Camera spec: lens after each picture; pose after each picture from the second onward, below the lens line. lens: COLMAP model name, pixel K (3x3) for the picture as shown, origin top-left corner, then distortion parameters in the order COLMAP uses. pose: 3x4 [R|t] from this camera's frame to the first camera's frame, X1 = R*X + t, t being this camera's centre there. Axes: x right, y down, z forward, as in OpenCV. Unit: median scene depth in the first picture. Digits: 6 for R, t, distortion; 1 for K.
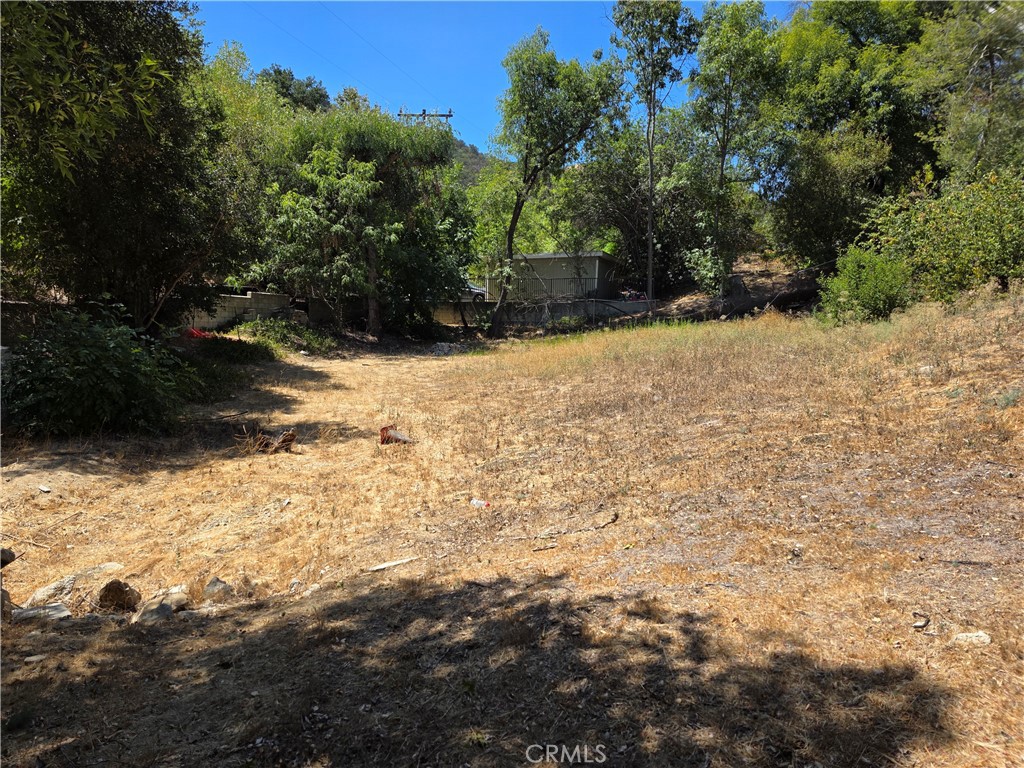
lens RADIAL K [[687.2, 0, 503.3], [0, 687.2, 386.3], [0, 0, 1]] dist [0.061574, -0.056287]
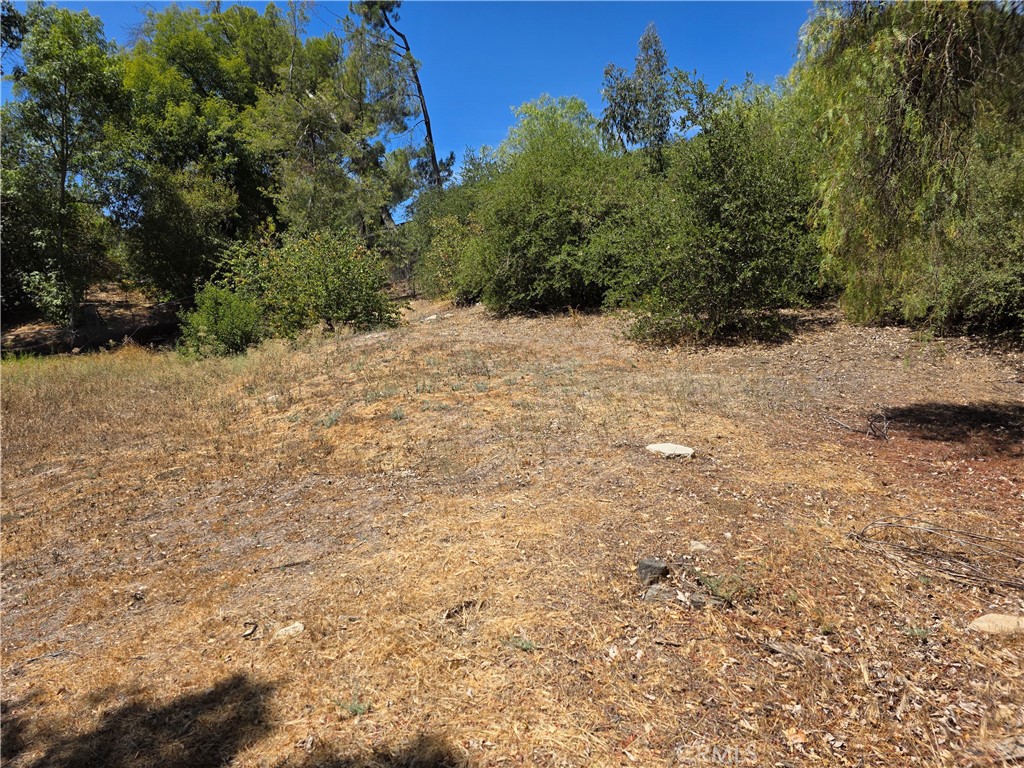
lens RADIAL K [[687.2, 0, 501.8], [0, 687.2, 386.1], [0, 0, 1]] dist [0.061574, -0.056287]
pose [[0.661152, -0.035309, 0.749421, 0.007597], [0.071688, 0.997295, -0.016256, 0.000277], [-0.746820, 0.064472, 0.661894, -0.005746]]
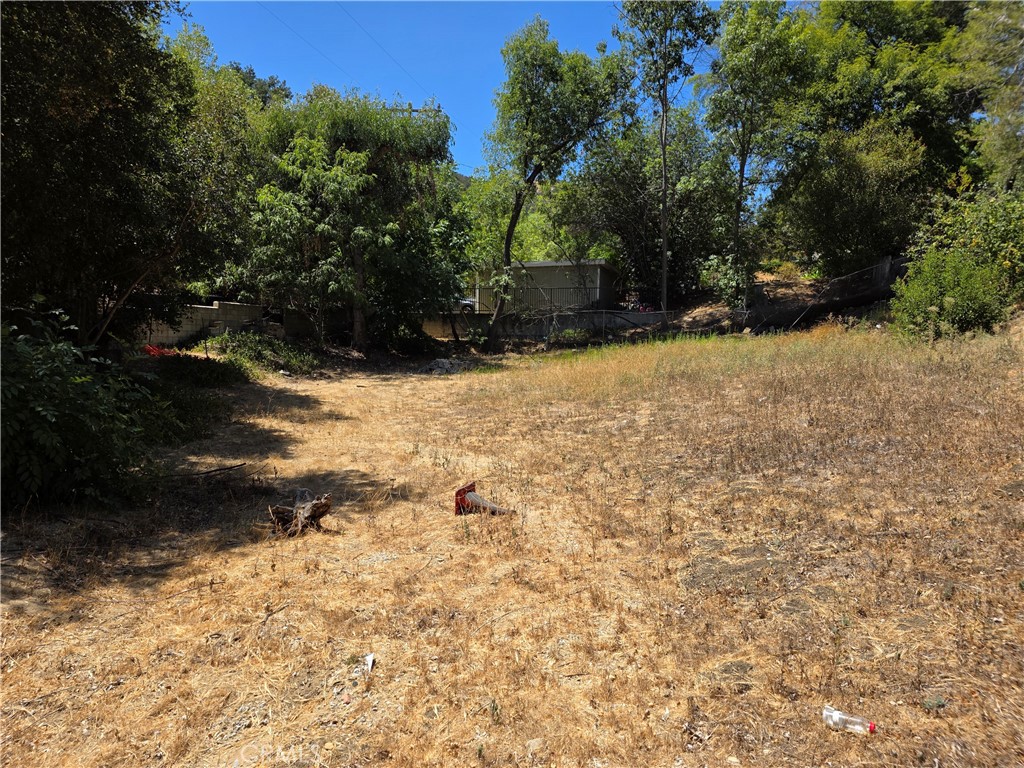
lens RADIAL K [[687.2, 0, 506.8], [0, 687.2, 374.5], [0, 0, 1]] dist [0.061574, -0.056287]
pose [[0.997521, -0.006278, 0.070092, -0.095243], [0.008898, 0.999271, -0.037139, -0.015594], [-0.069808, 0.037670, 0.996849, 0.171332]]
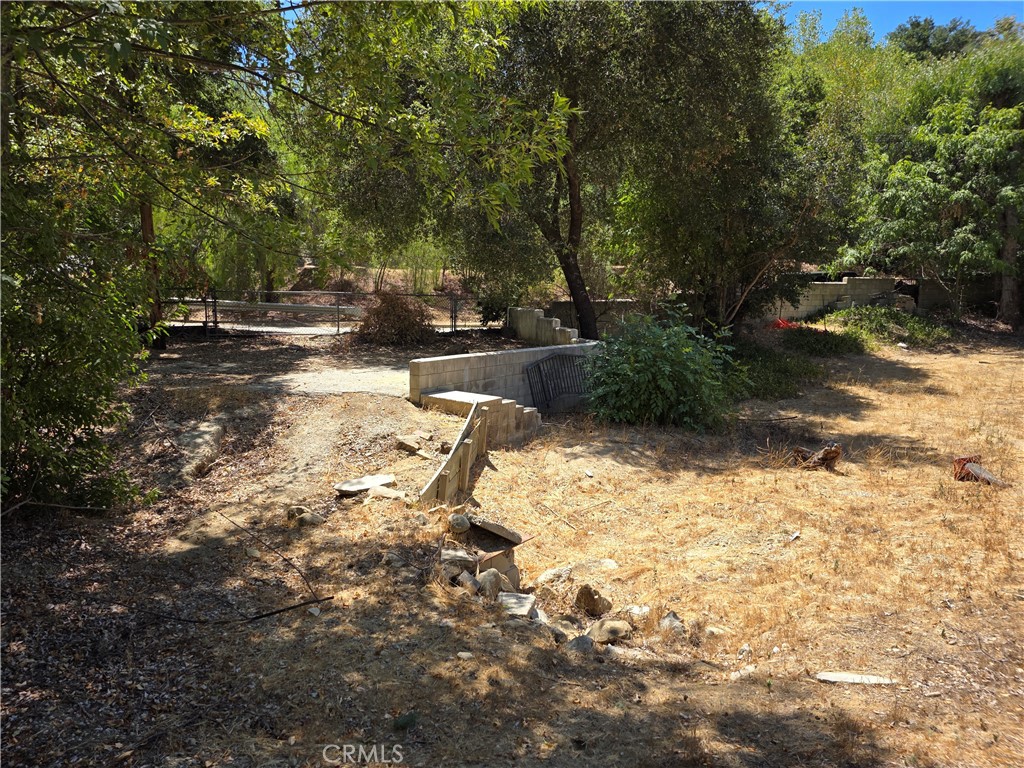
lens RADIAL K [[687.2, 0, 503.1], [0, 687.2, 375.4], [0, 0, 1]] dist [0.061574, -0.056287]
pose [[0.670767, 0.057445, -0.739440, 0.030076], [-0.050105, 0.998228, 0.032098, -0.017527], [0.739974, 0.015519, 0.672457, 0.053770]]
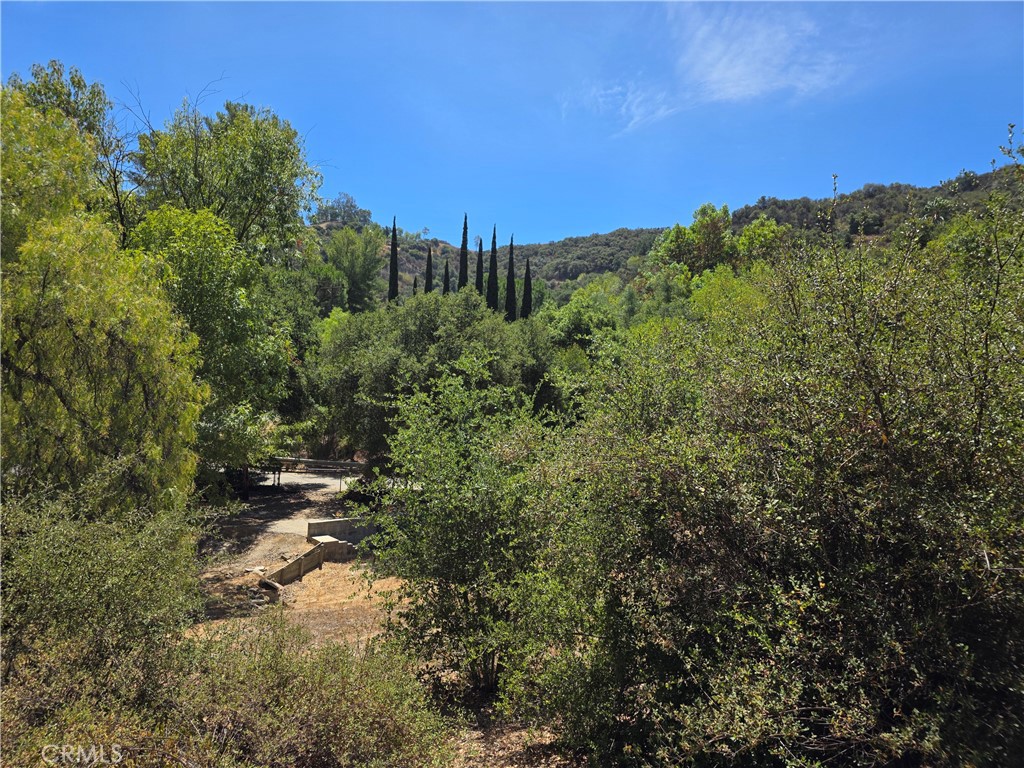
lens RADIAL K [[687.2, 0, 509.4], [0, 687.2, 380.5], [0, 0, 1]] dist [0.061574, -0.056287]
pose [[0.479029, -0.037493, -0.876998, 0.897772], [-0.101979, 0.989945, -0.098024, -0.176893], [0.871855, 0.136392, 0.470389, 0.032135]]
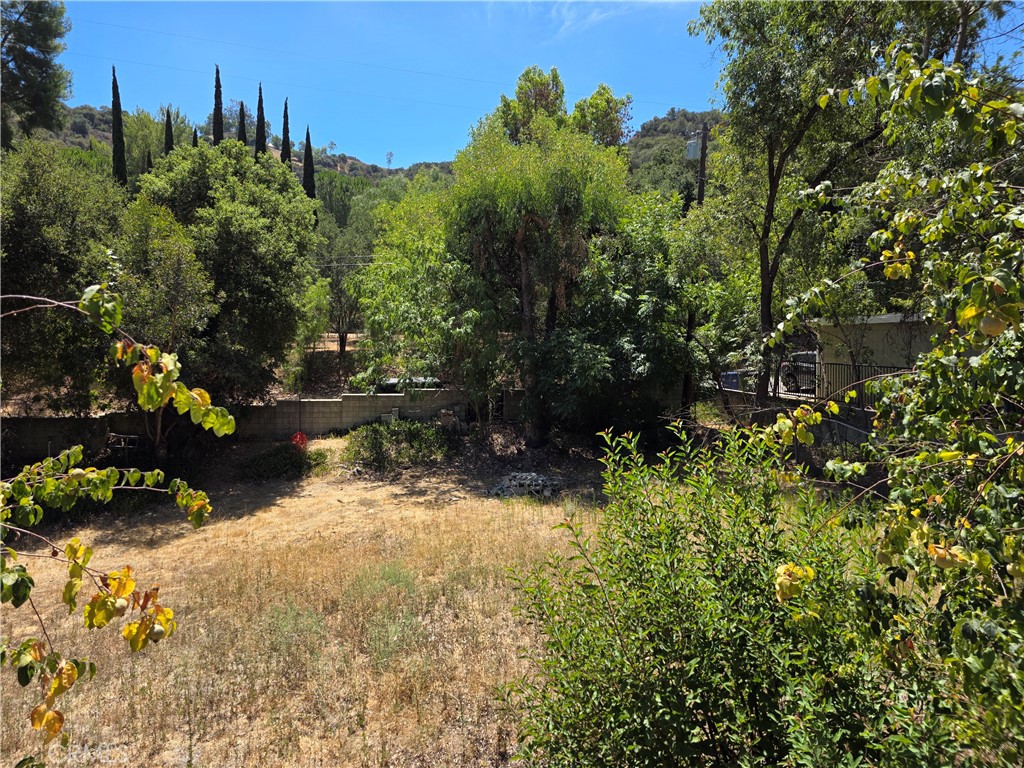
lens RADIAL K [[687.2, 0, 509.2], [0, 687.2, 391.7], [0, 0, 1]] dist [0.061574, -0.056287]
pose [[0.549456, 0.055699, -0.833664, 0.680667], [-0.079003, 0.996769, 0.014527, -0.219207], [0.831779, 0.057880, 0.552081, 0.829655]]
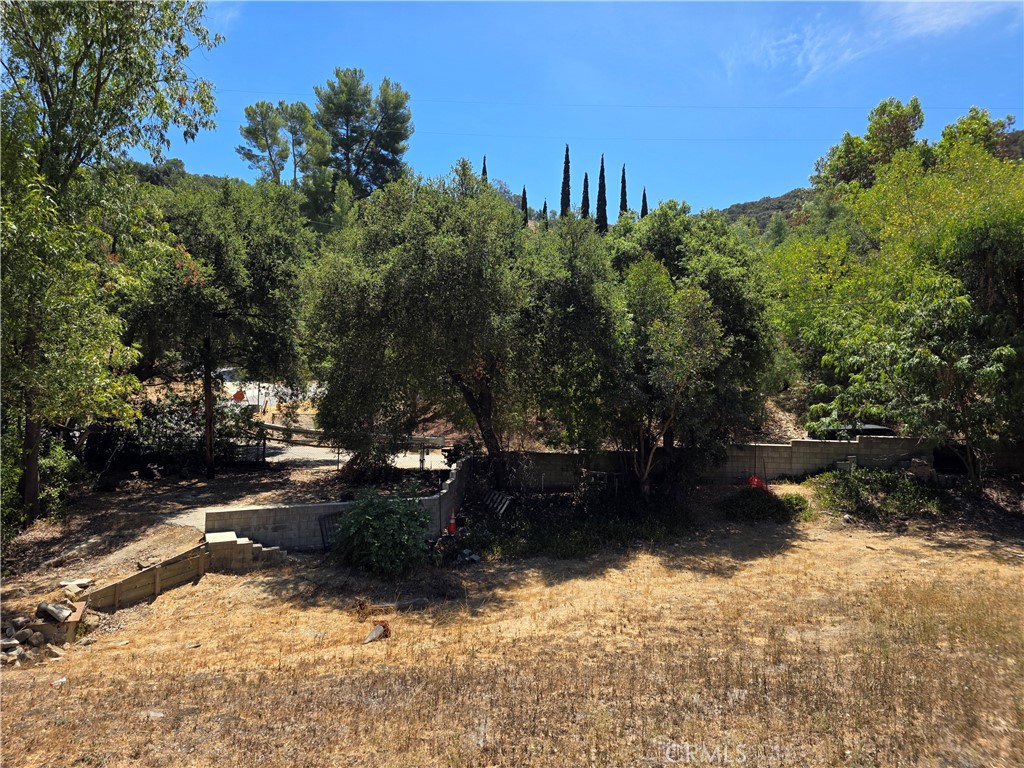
lens RADIAL K [[687.2, 0, 501.9], [0, 687.2, 379.9], [0, 0, 1]] dist [0.061574, -0.056287]
pose [[0.246047, -0.028099, -0.968850, 0.535192], [-0.098784, 0.993648, -0.053905, -0.158943], [0.964211, 0.108970, 0.241709, 0.466339]]
